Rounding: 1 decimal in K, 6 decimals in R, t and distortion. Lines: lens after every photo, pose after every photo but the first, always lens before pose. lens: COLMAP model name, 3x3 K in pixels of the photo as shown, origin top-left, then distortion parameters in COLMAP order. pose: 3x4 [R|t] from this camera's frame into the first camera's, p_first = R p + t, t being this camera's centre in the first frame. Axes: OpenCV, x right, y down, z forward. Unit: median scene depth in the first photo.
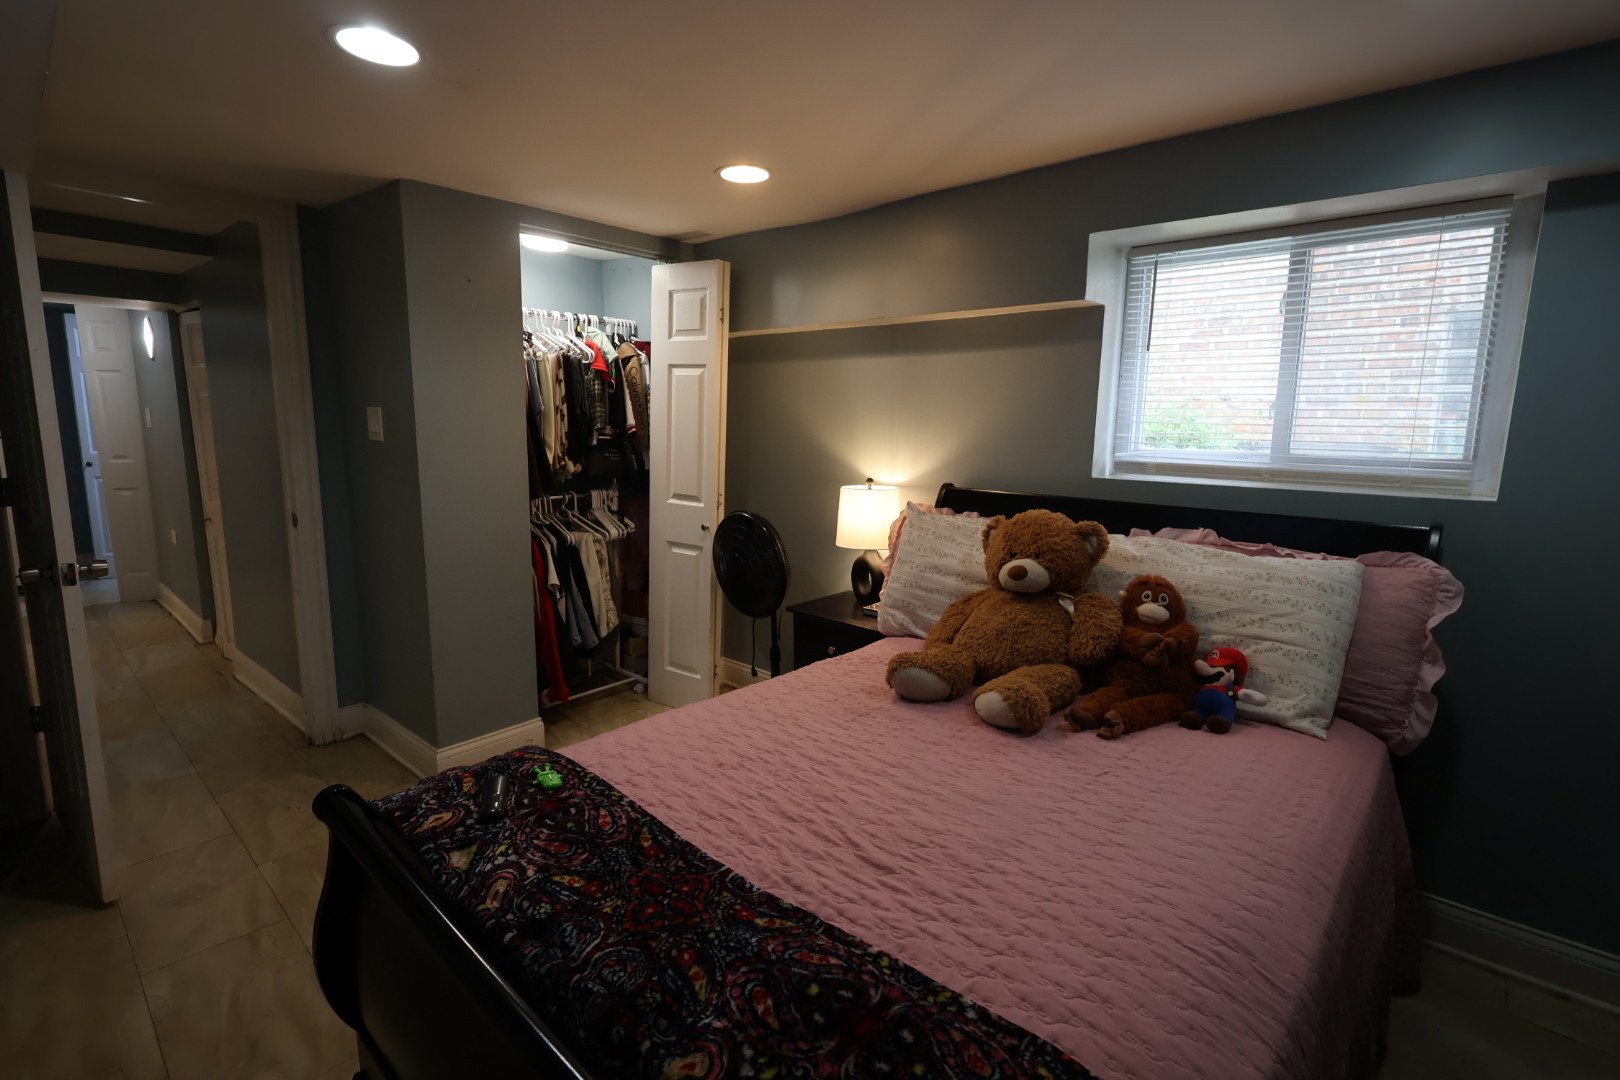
lens RADIAL K [[747.2, 0, 814.1], [0, 747.2, 530.9], [0, 0, 1]] dist [0.004642, 0.001208]
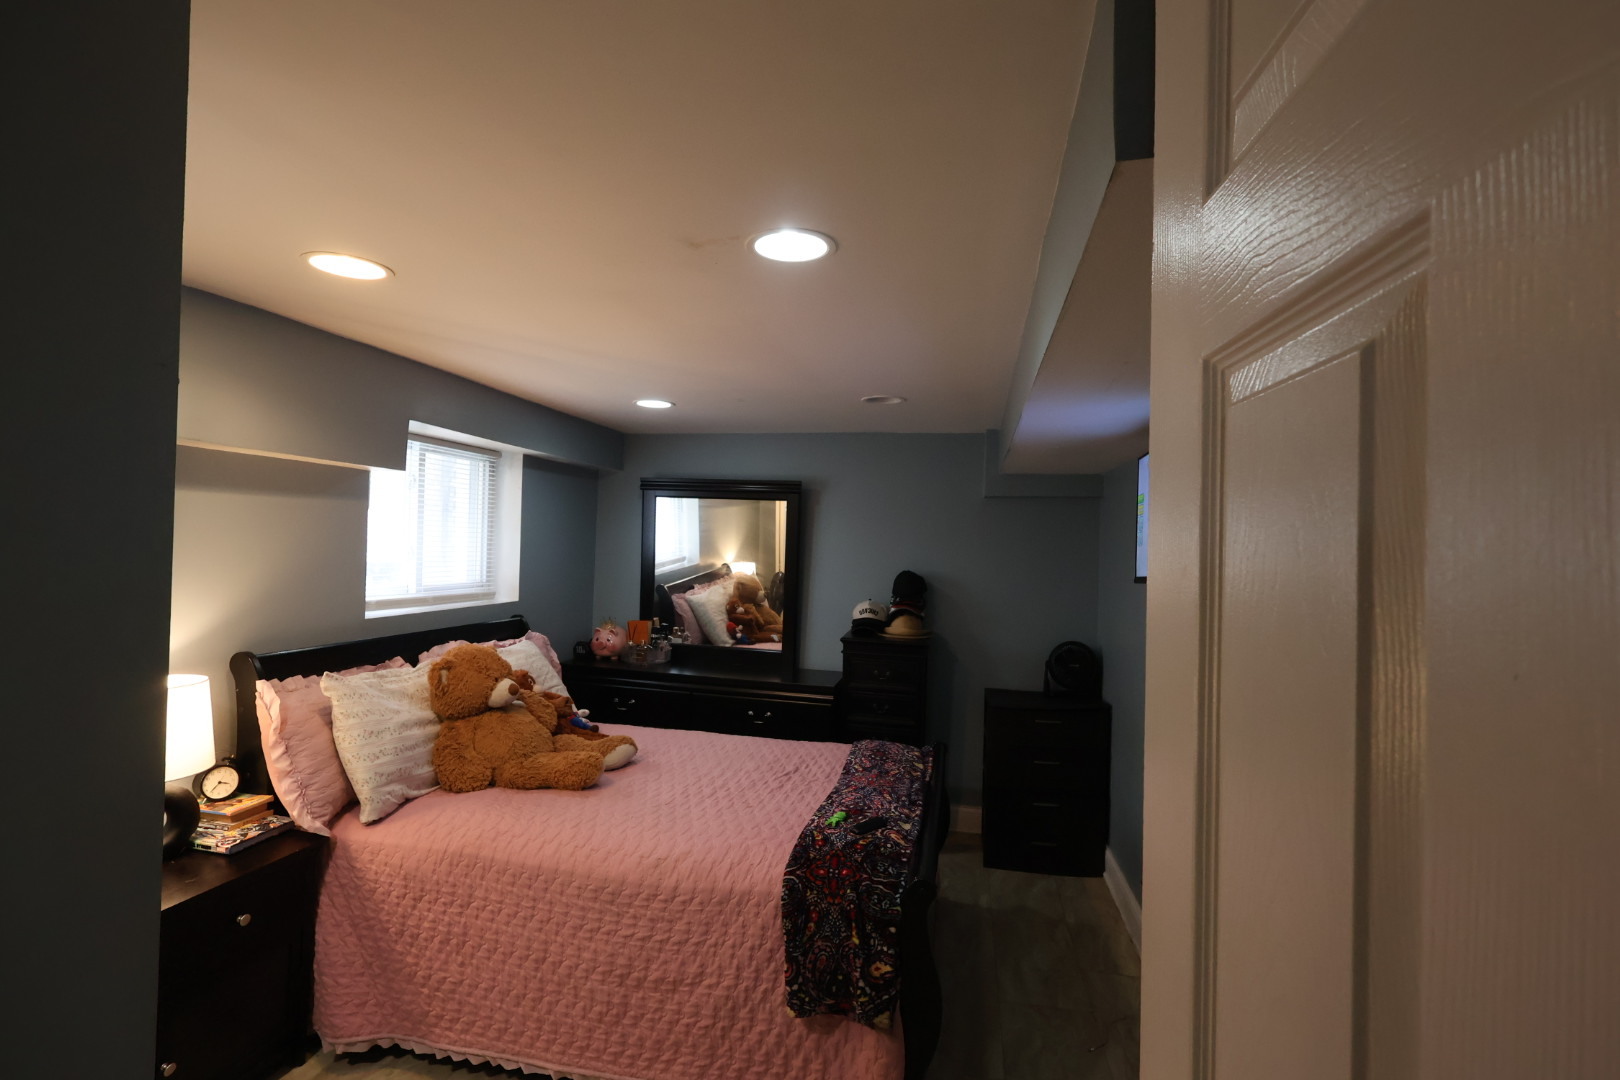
lens RADIAL K [[747.2, 0, 812.8], [0, 747.2, 540.1], [0, 0, 1]] dist [0.004642, 0.001208]
pose [[-0.492751, -0.024579, 0.869823, -1.062858], [0.099293, 0.991484, 0.084265, -0.247206], [-0.864487, 0.127889, -0.486115, 1.088778]]
